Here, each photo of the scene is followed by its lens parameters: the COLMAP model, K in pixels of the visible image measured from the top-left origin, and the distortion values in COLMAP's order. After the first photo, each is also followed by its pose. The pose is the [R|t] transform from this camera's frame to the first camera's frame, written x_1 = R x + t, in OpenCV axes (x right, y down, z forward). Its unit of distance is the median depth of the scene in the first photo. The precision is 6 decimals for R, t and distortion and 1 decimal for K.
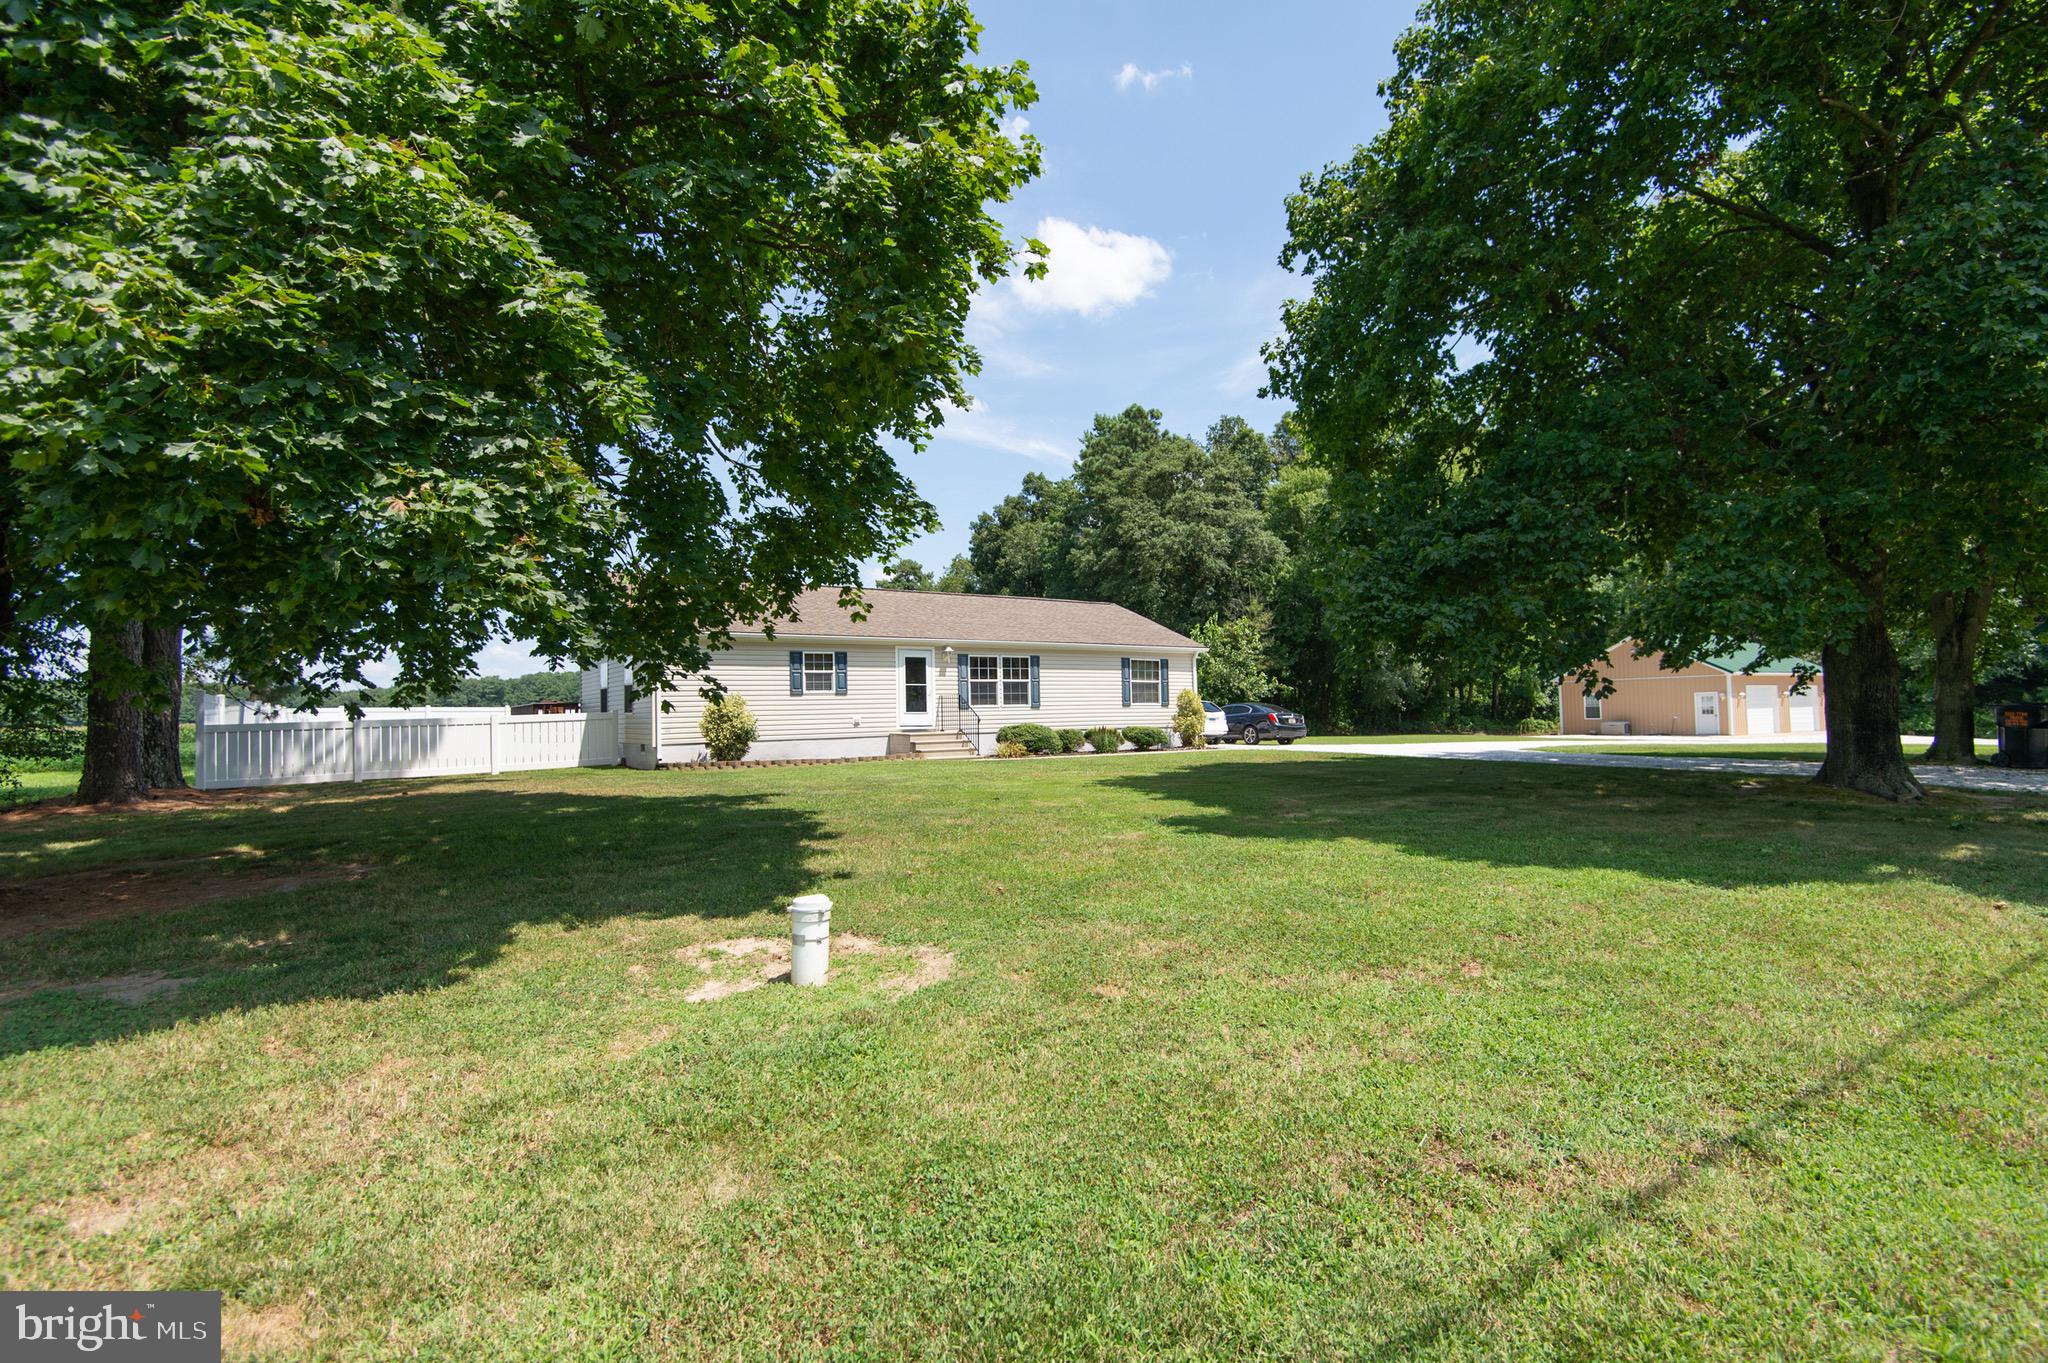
lens RADIAL K [[929.6, 0, 1028.2], [0, 929.6, 683.6], [0, 0, 1]] dist [0.026443, -0.015963]
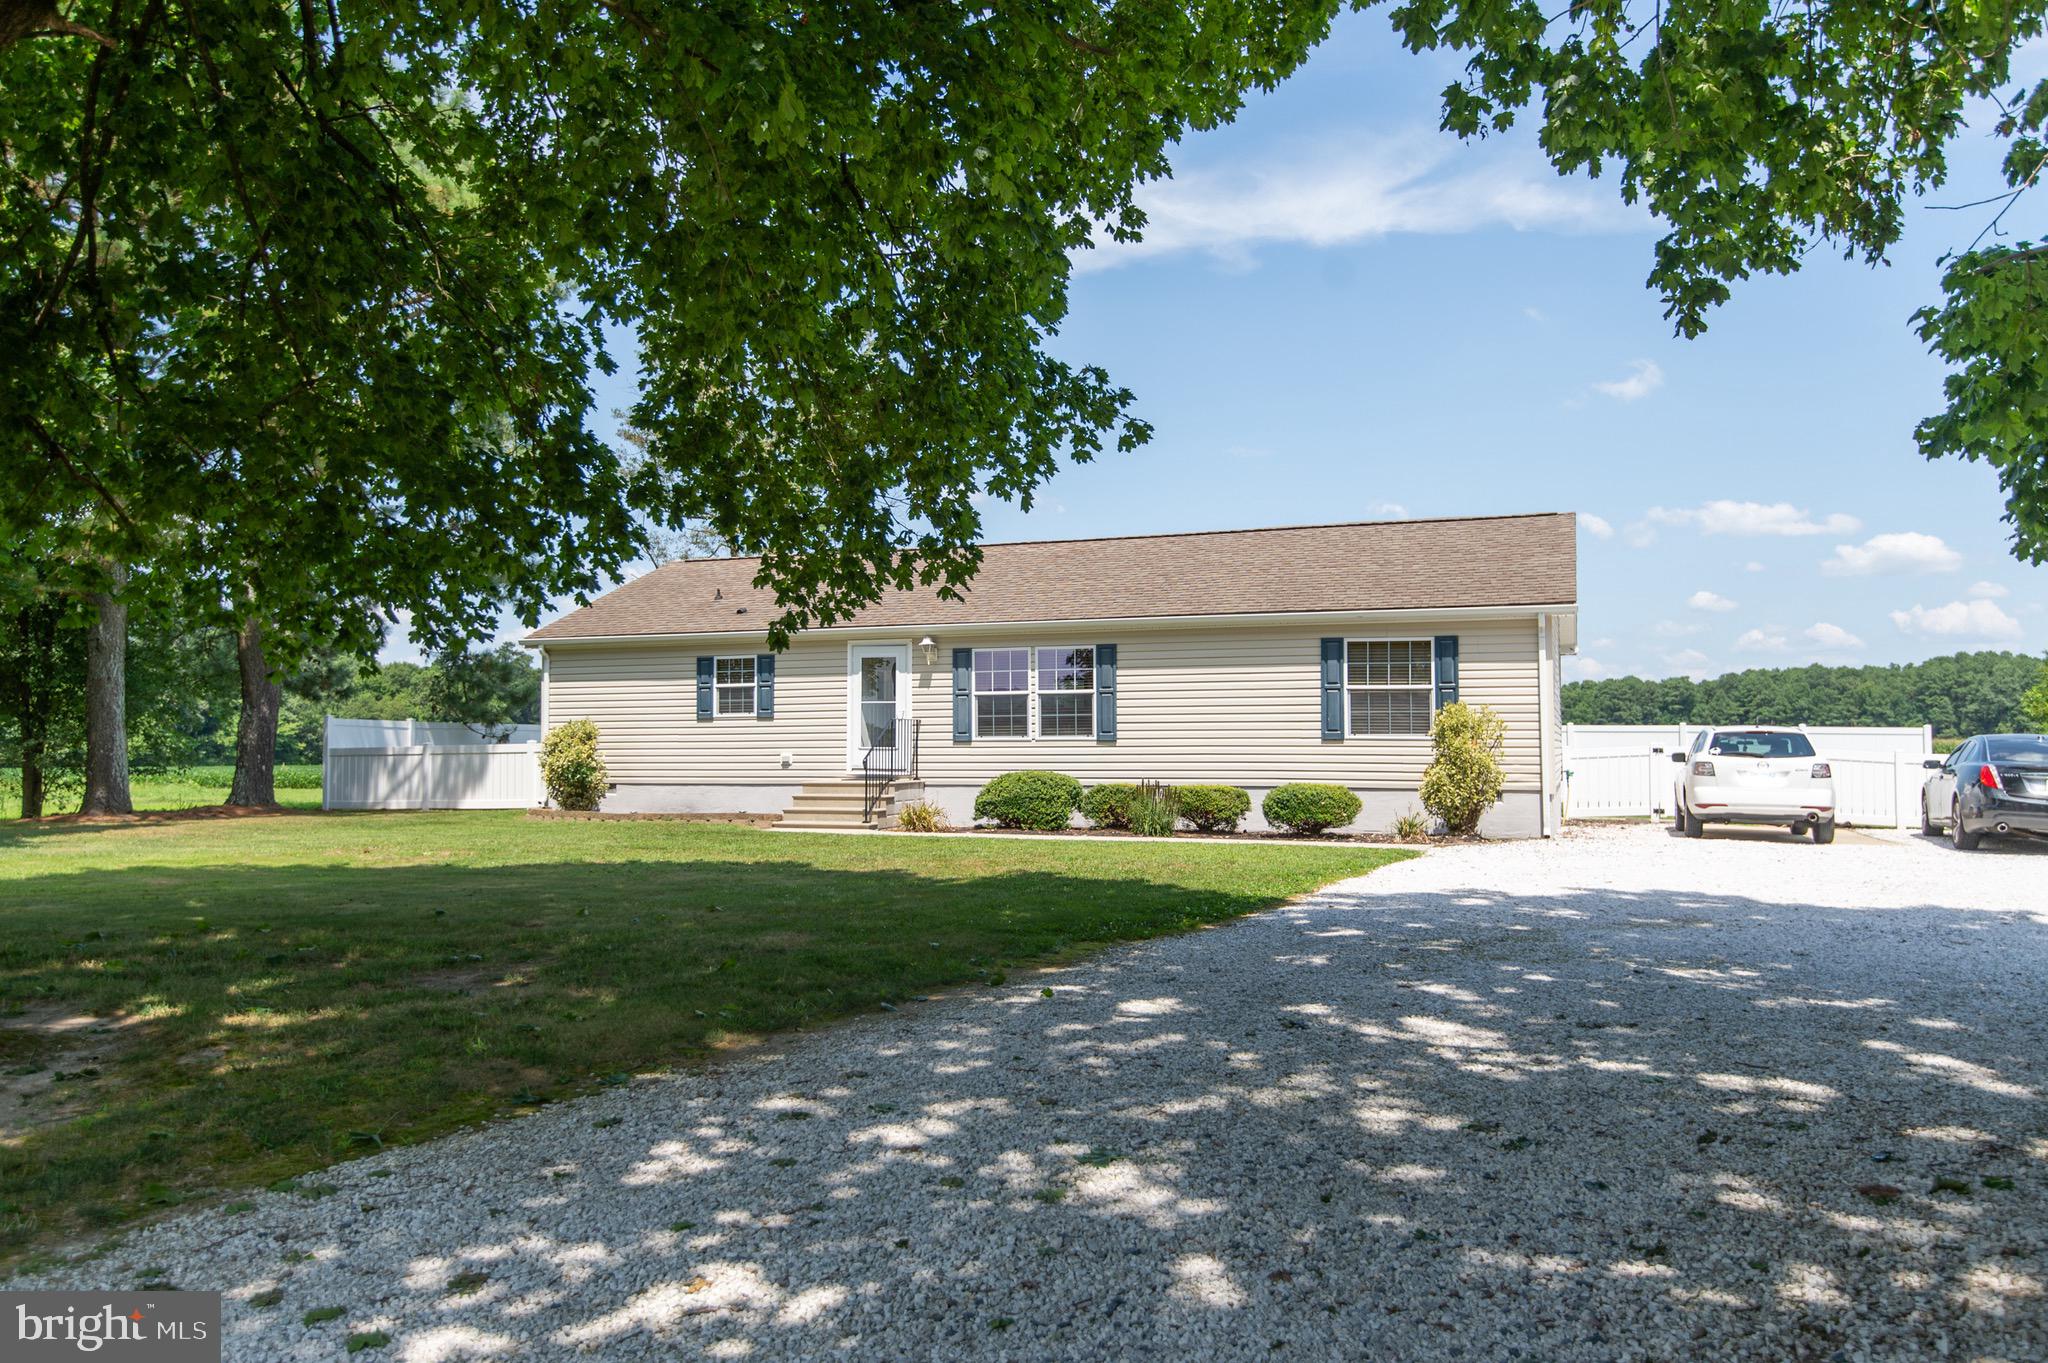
lens RADIAL K [[1468.0, 0, 1038.5], [0, 1468.0, 677.4], [0, 0, 1]] dist [-0.004040, -0.002255]
pose [[0.580686, -0.022165, -0.813826, 0.637377], [0.017009, 0.999741, -0.015092, 0.000941], [0.813950, -0.005078, 0.580913, 0.458884]]
